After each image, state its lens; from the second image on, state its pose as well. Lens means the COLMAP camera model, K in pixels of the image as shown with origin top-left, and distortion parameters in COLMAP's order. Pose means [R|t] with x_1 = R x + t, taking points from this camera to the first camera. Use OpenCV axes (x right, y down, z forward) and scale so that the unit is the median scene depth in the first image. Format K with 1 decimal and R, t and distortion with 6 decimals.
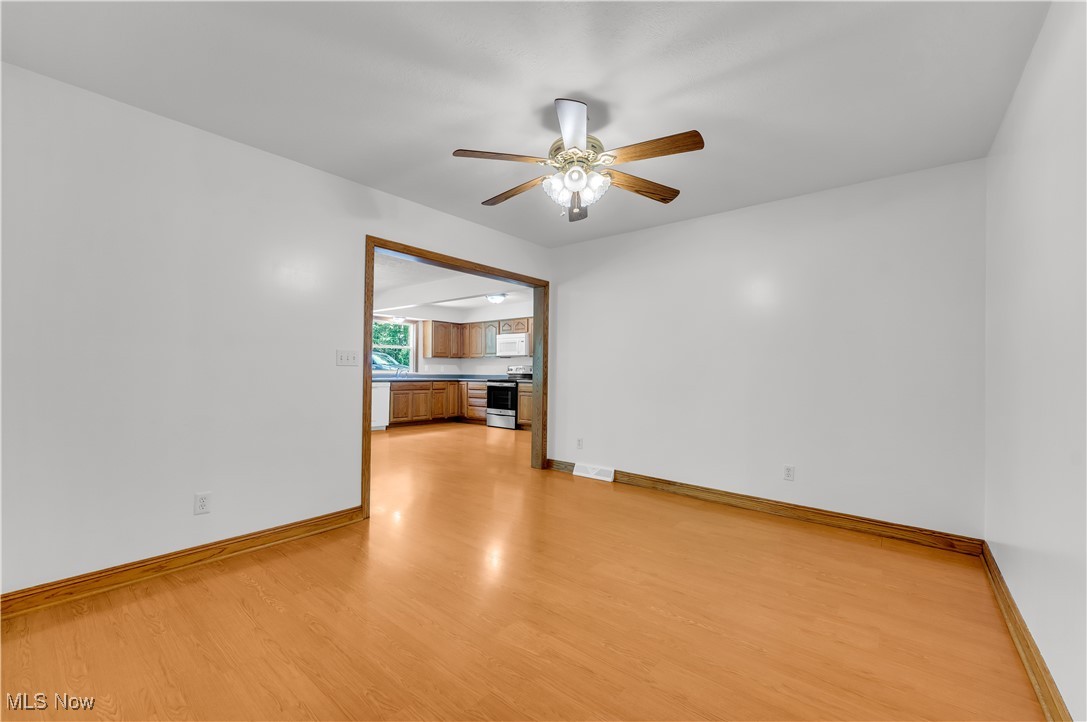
lens RADIAL K [[439.4, 0, 539.0], [0, 439.4, 365.6], [0, 0, 1]] dist [-0.001400, -0.000187]
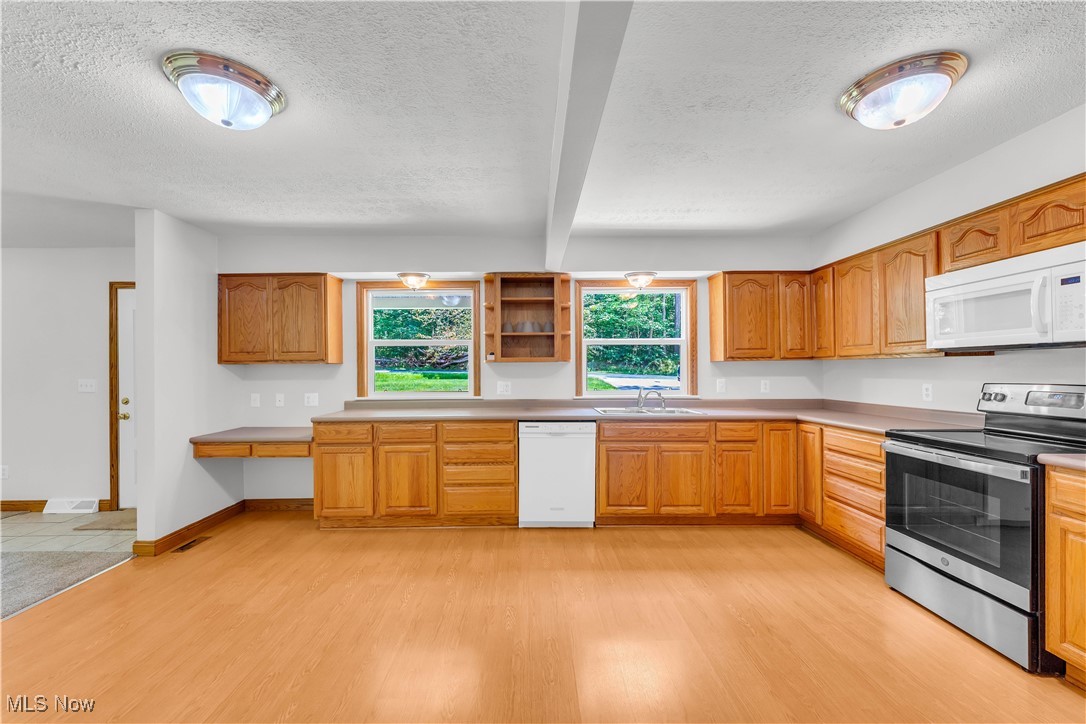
lens RADIAL K [[439.0, 0, 537.8], [0, 439.0, 371.1], [0, 0, 1]] dist [-0.001400, -0.000187]
pose [[0.642740, -0.011296, -0.766001, -0.039094], [0.017850, 0.999841, 0.000233, -0.012278], [0.765876, -0.013823, 0.642839, 0.606477]]
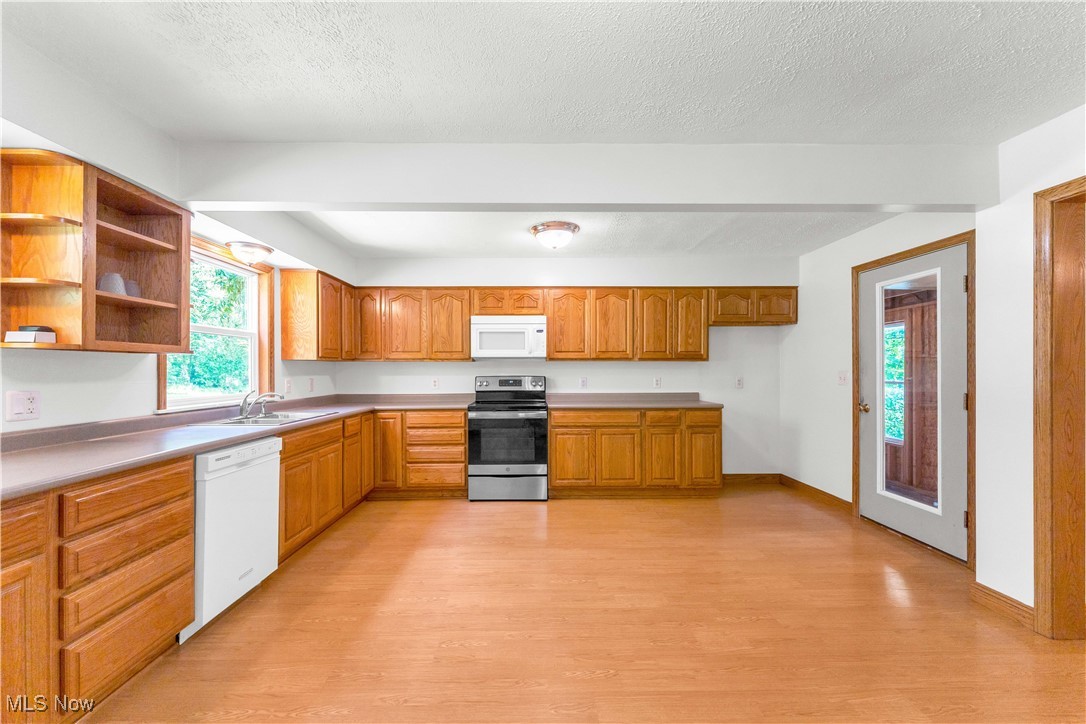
lens RADIAL K [[439.0, 0, 533.0], [0, 439.0, 370.4], [0, 0, 1]] dist [-0.001400, -0.000187]
pose [[0.768483, -0.012581, 0.639747, -0.359478], [0.004713, 0.999891, 0.014002, -0.013457], [-0.639853, -0.007745, 0.768458, 0.560567]]
